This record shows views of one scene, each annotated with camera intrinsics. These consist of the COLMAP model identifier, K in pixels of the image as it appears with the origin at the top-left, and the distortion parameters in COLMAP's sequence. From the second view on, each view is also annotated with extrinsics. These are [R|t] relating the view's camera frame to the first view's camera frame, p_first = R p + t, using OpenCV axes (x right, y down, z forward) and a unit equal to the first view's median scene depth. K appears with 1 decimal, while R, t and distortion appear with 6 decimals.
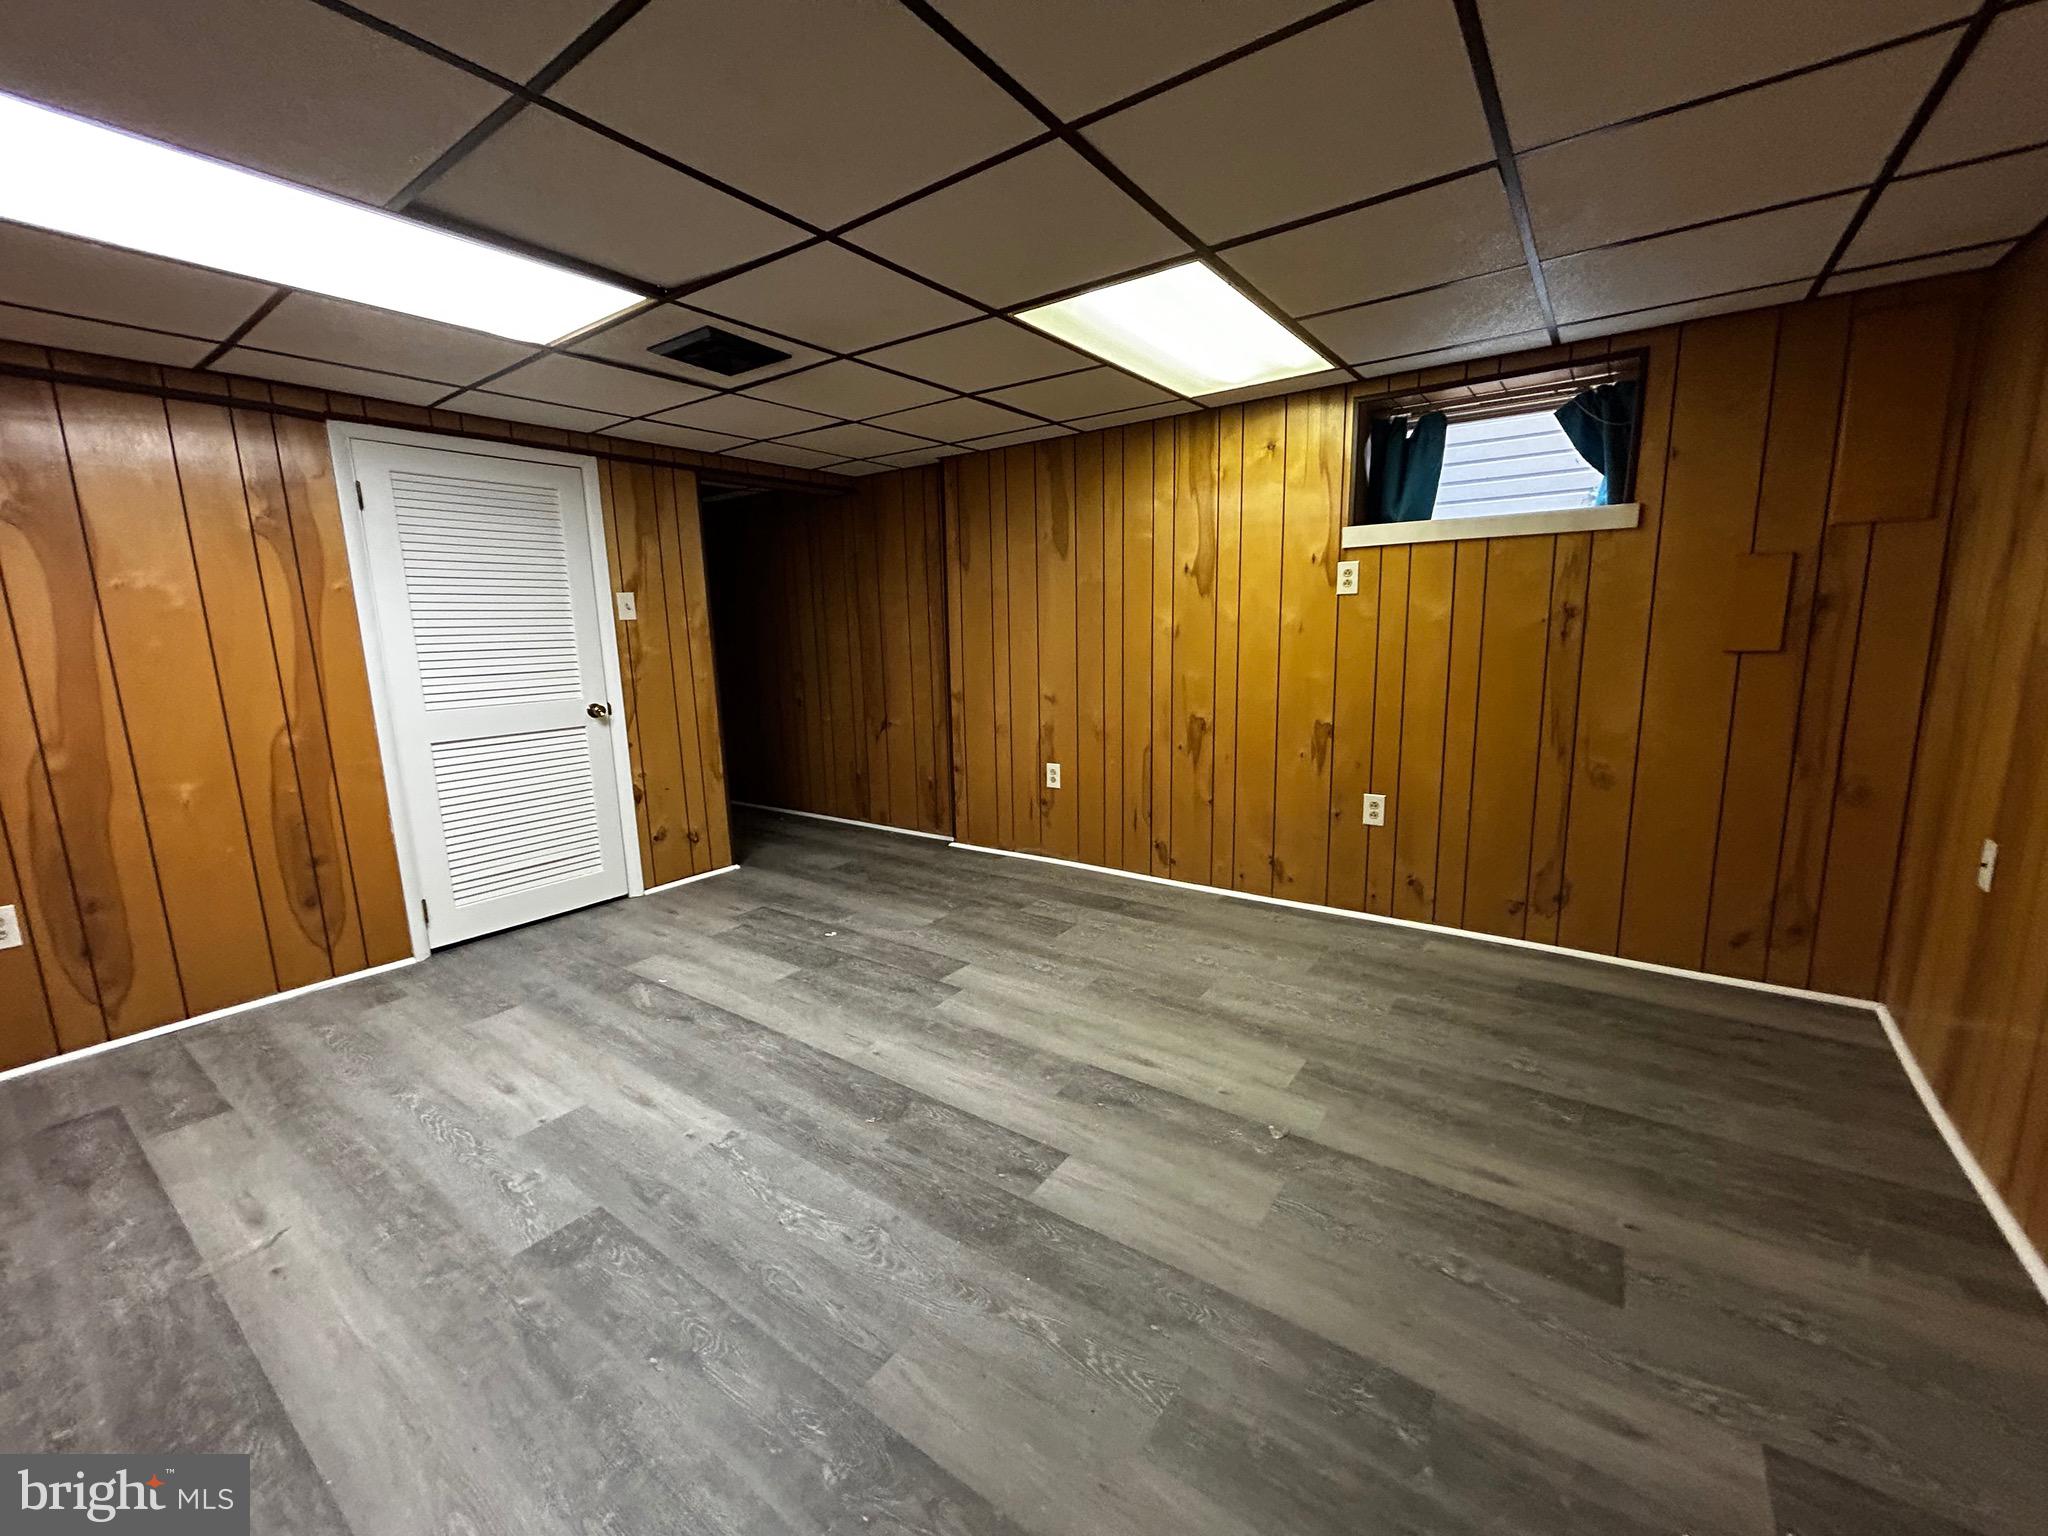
lens RADIAL K [[823.1, 0, 1023.5], [0, 823.1, 765.0], [0, 0, 1]] dist [-0.005986, 0.001326]
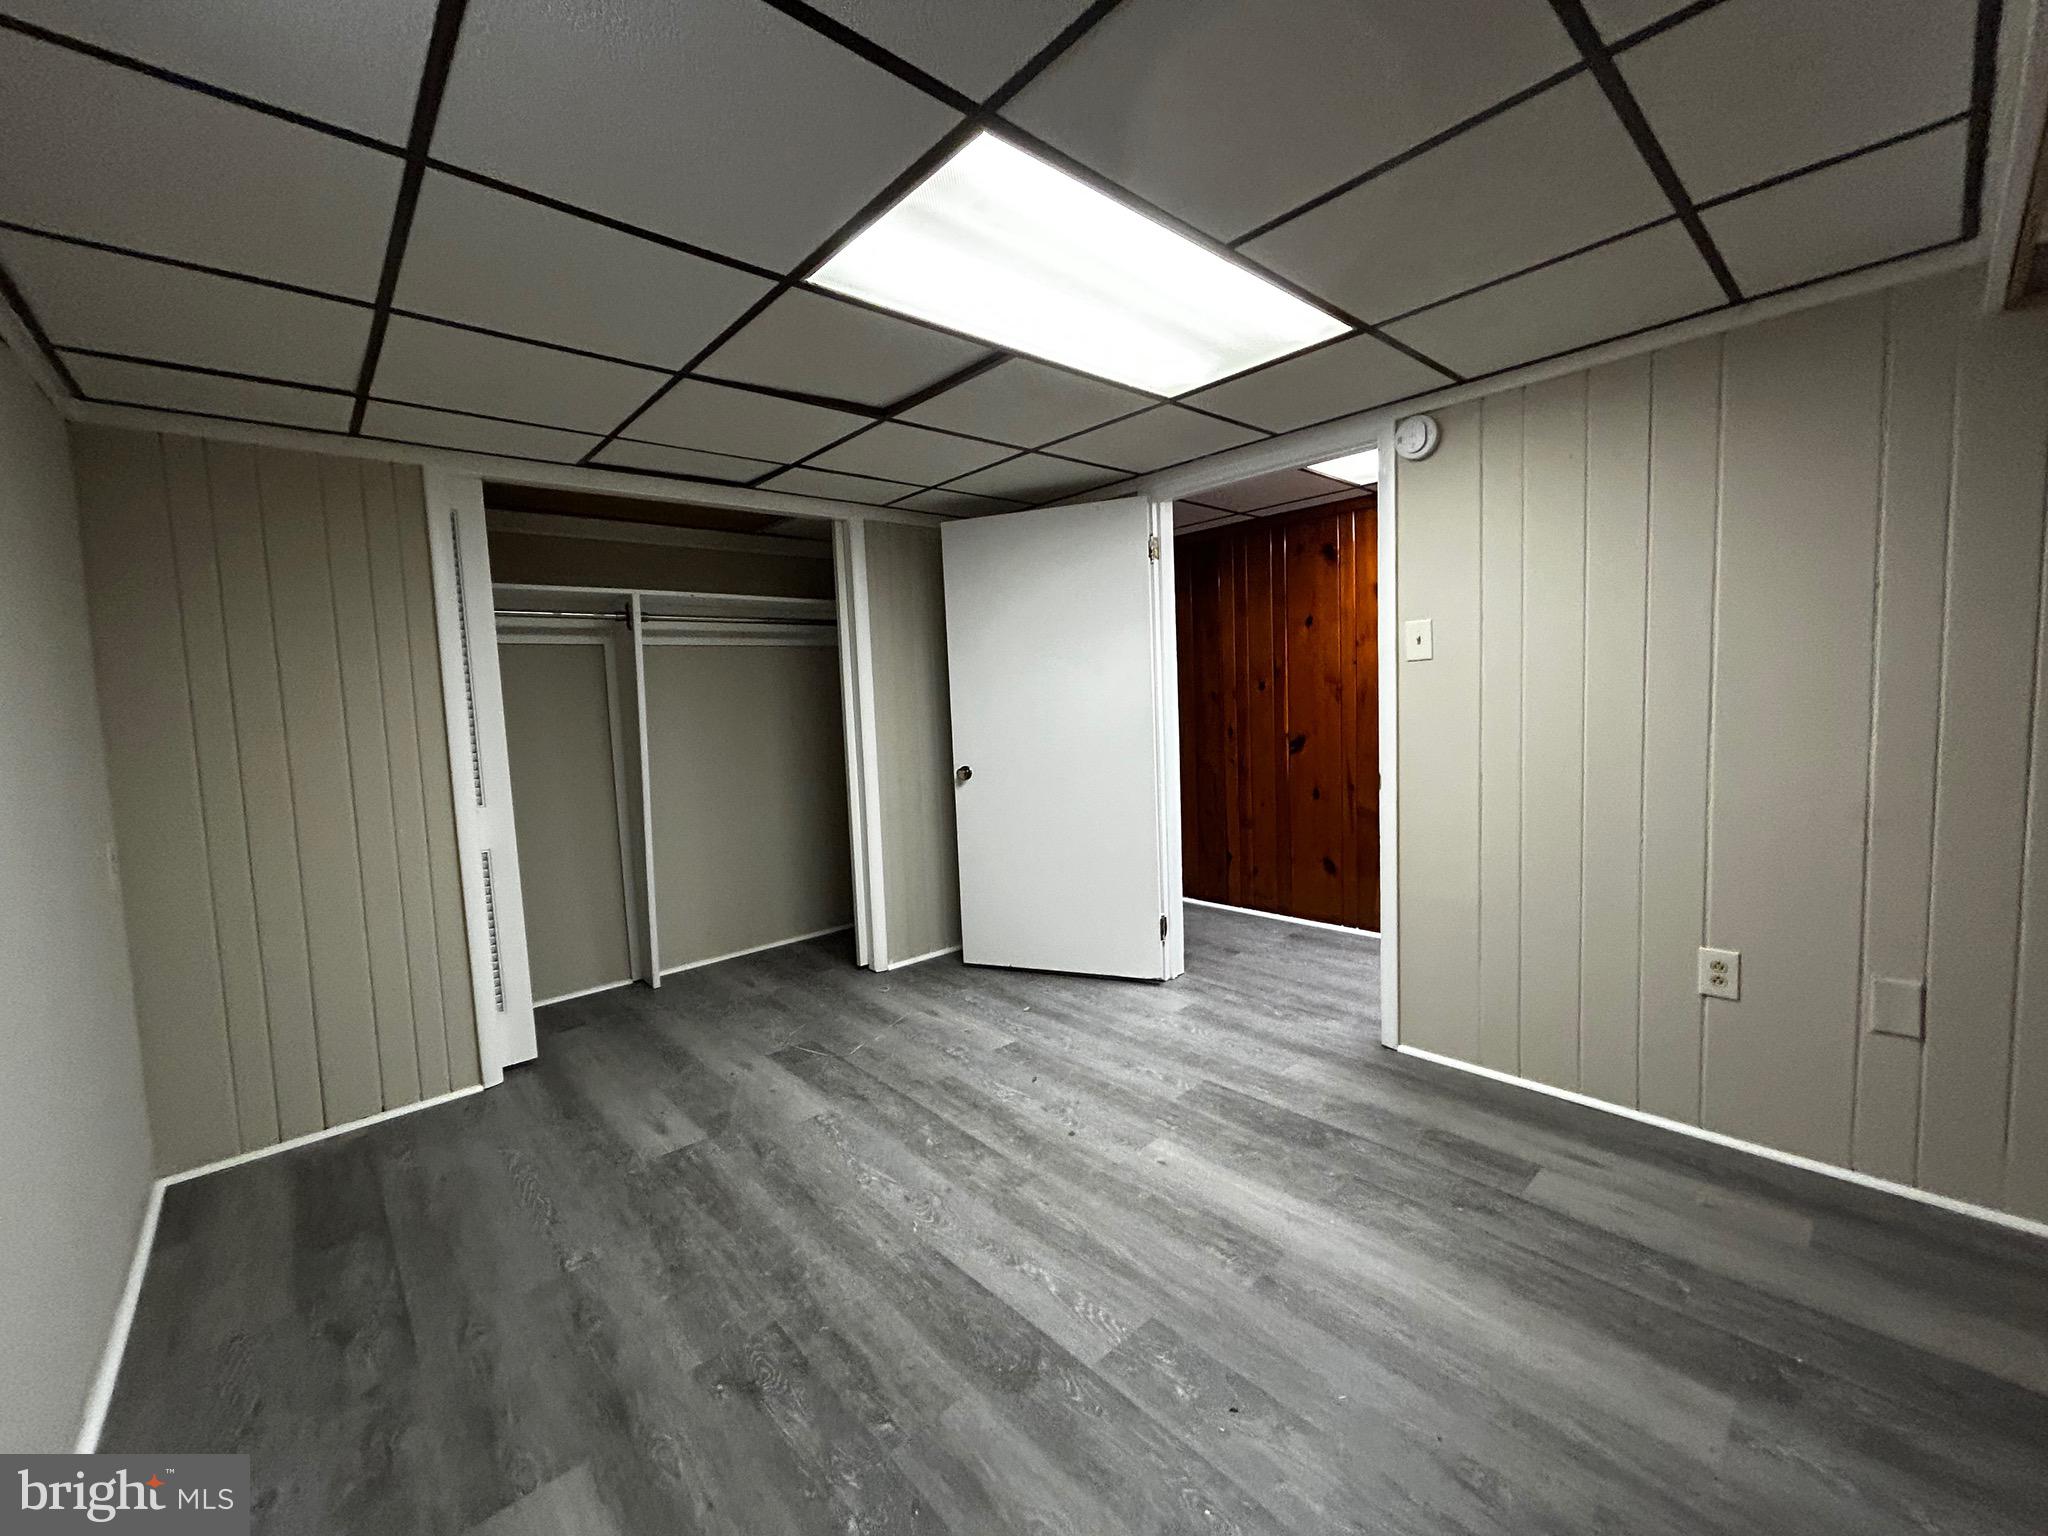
lens RADIAL K [[823.1, 0, 1058.3], [0, 823.1, 760.2], [0, 0, 1]] dist [-0.005986, 0.001326]
pose [[0.980409, -0.006652, -0.196860, 0.158571], [-0.010151, 0.996396, -0.084219, 0.022033], [0.196711, 0.084567, 0.976808, -0.122687]]
